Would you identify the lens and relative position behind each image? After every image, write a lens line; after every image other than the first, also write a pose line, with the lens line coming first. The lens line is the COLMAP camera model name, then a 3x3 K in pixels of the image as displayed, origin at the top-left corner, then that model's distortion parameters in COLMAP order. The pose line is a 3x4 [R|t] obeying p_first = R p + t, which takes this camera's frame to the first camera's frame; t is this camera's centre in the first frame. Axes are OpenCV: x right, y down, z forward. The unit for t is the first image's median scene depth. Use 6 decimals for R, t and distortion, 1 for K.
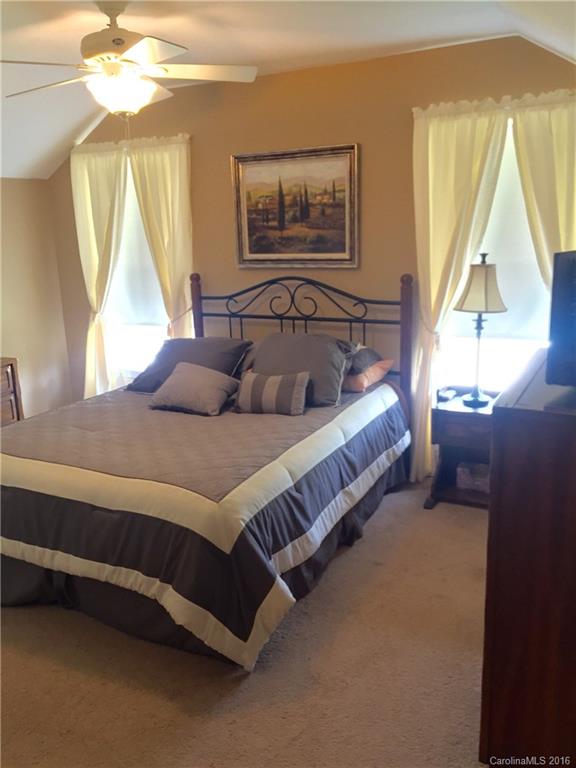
lens RADIAL K [[651.6, 0, 288.0], [0, 651.6, 384.0], [0, 0, 1]] dist [0.070423, -0.086742]
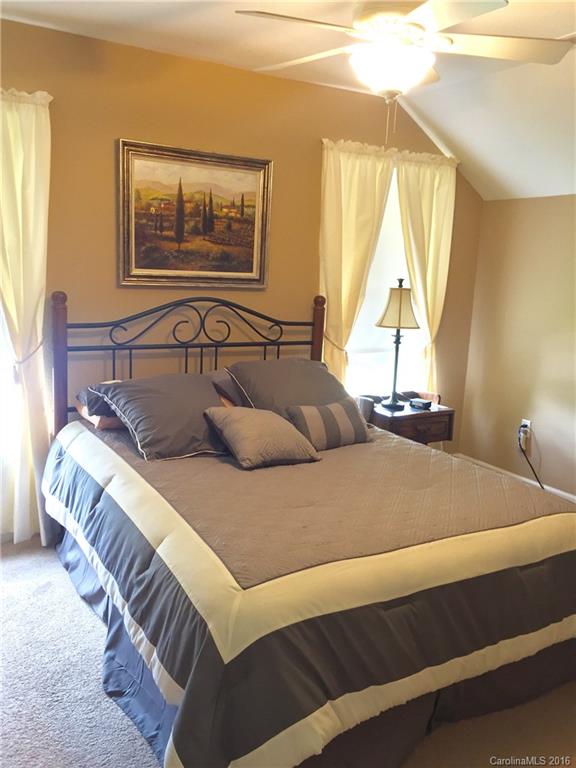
lens RADIAL K [[651.6, 0, 288.0], [0, 651.6, 384.0], [0, 0, 1]] dist [0.070423, -0.086742]
pose [[0.541918, -0.107430, 0.833537, -0.665604], [0.132303, 0.990335, 0.041623, -0.073008], [-0.829952, 0.087724, 0.550893, 0.446133]]
